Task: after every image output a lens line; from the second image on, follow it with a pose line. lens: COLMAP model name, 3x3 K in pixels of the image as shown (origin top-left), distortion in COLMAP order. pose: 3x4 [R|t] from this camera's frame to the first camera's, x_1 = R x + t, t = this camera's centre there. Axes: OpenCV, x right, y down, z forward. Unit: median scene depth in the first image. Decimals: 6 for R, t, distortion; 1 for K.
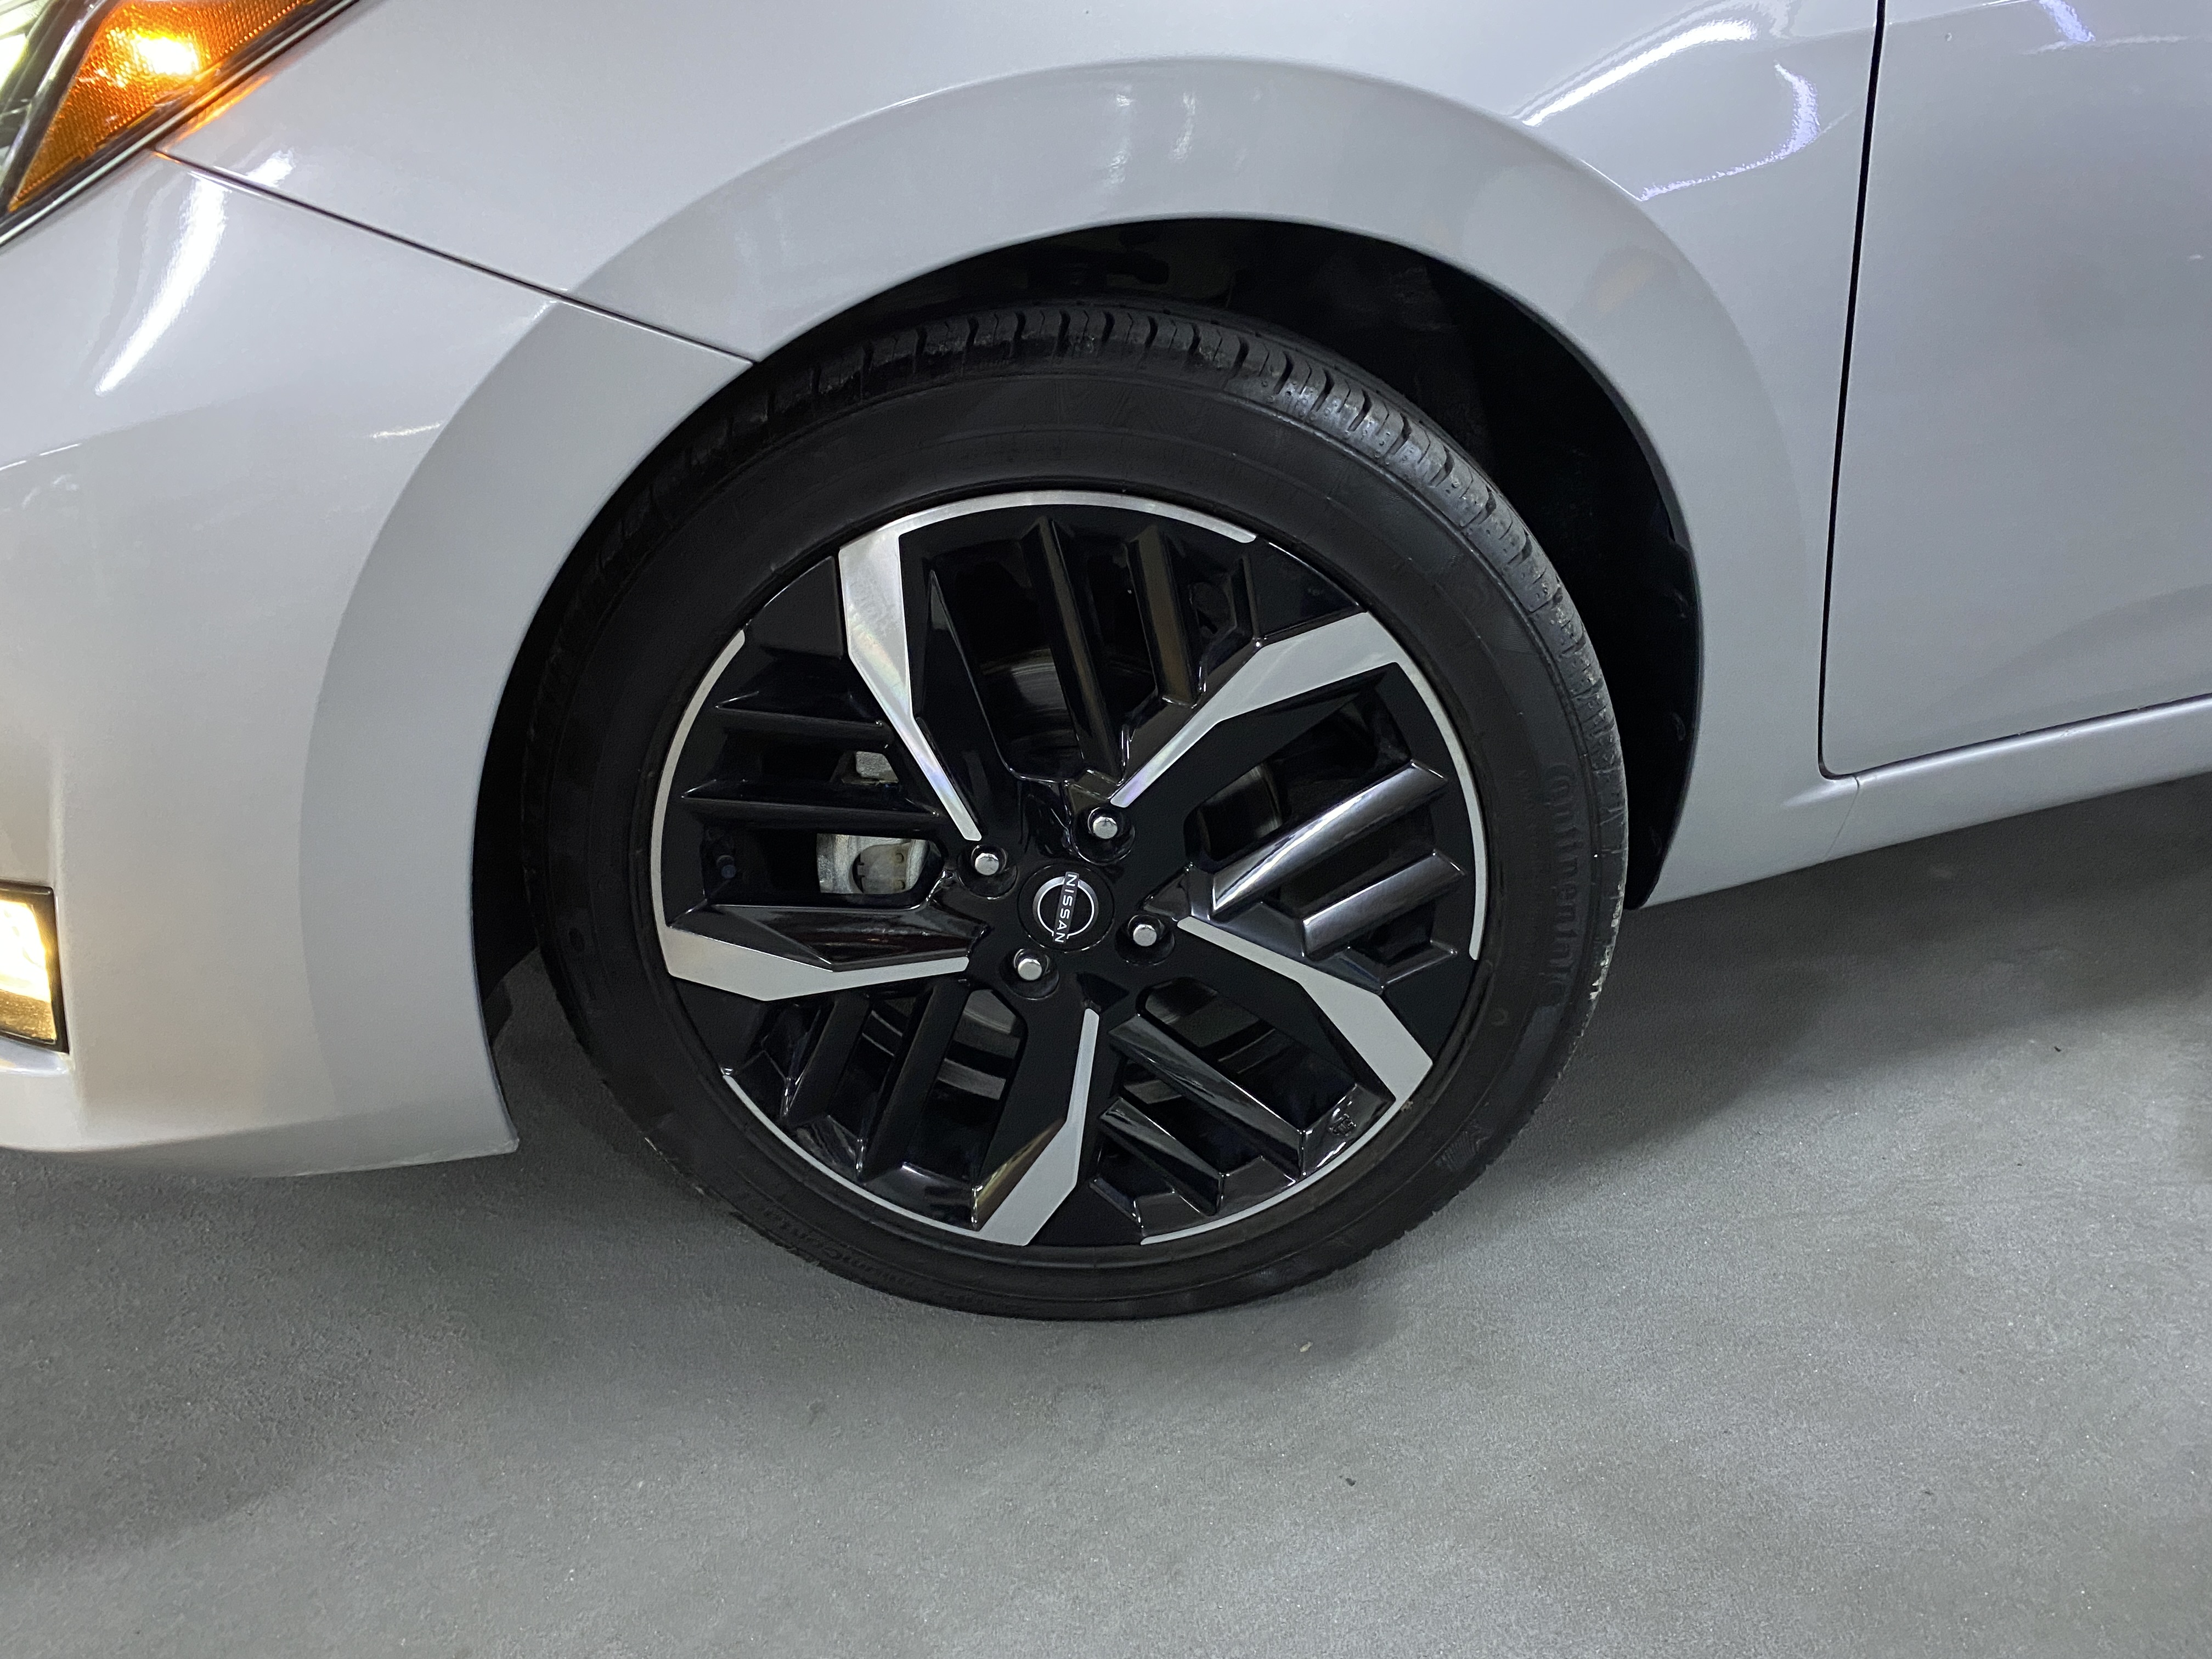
lens RADIAL K [[1694.4, 0, 1099.6], [0, 1694.4, 827.5], [0, 0, 1]] dist [0.029781, -0.022631]
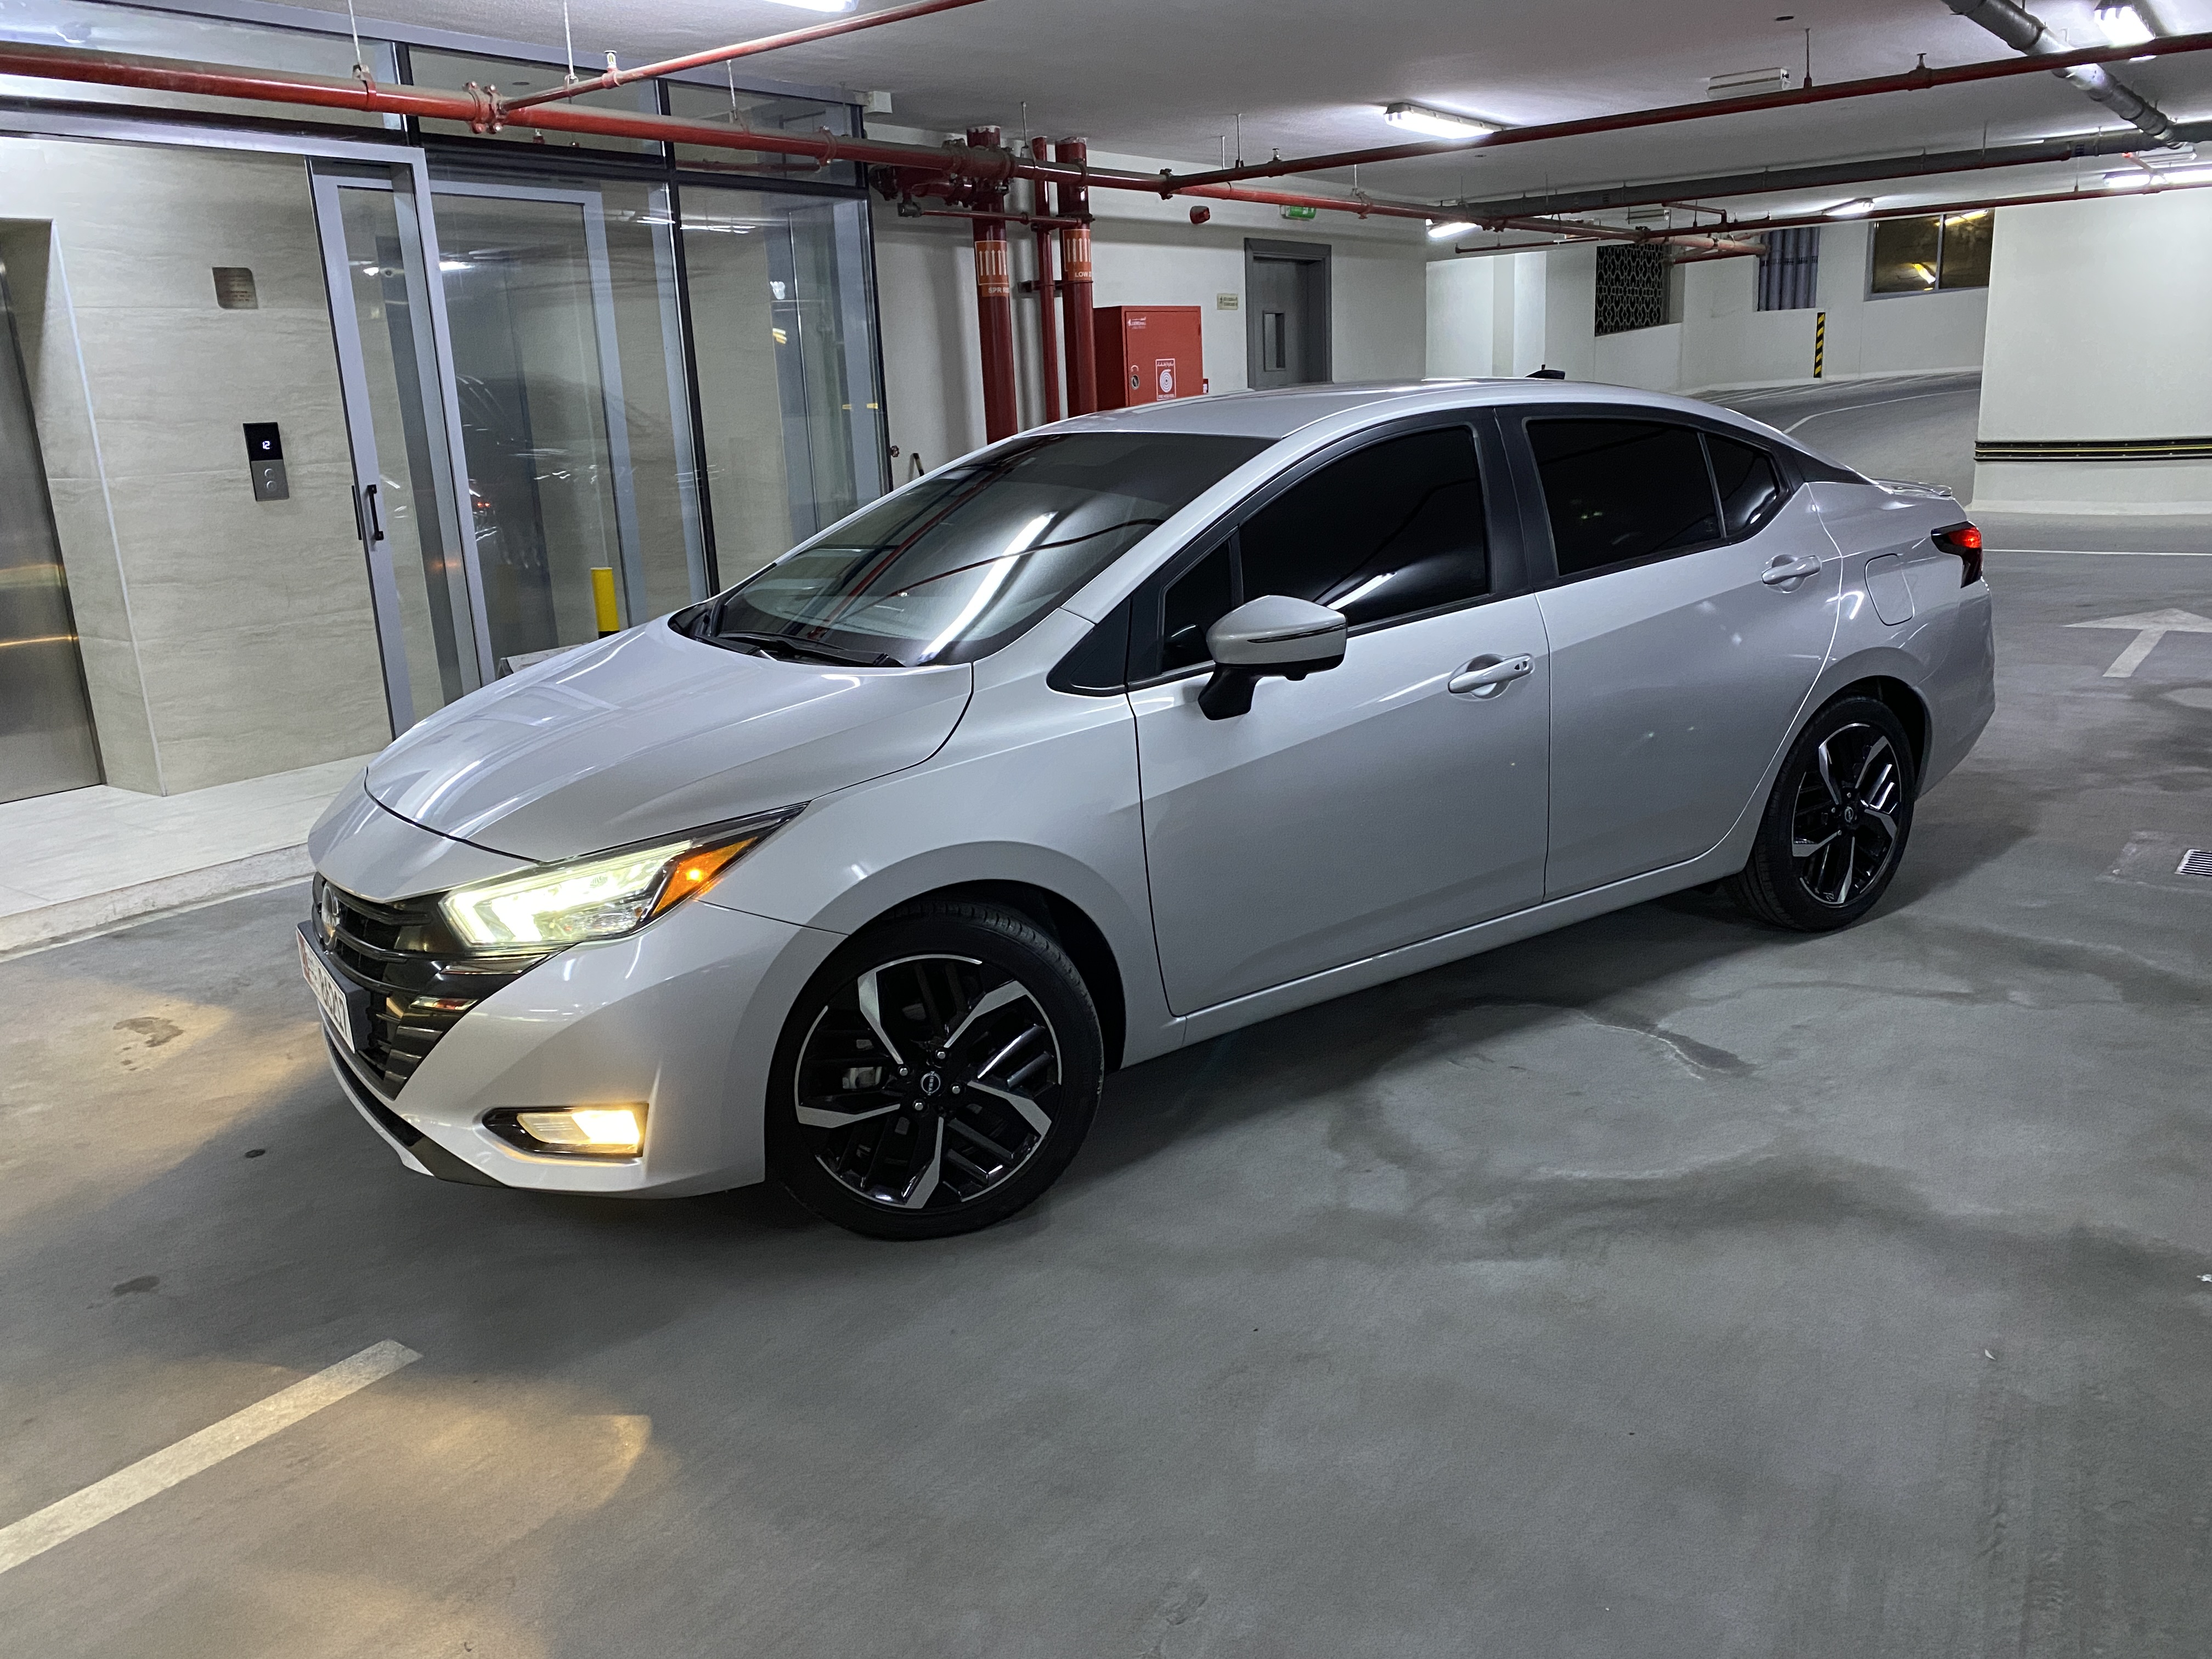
lens RADIAL K [[1694.4, 0, 1104.0], [0, 1694.4, 821.3], [0, 0, 1]] dist [0.029781, -0.022631]
pose [[0.972184, -0.077845, 0.220902, -0.356988], [0.116633, 0.978799, -0.168373, 0.136632], [-0.203112, 0.189454, 0.960652, -2.122775]]
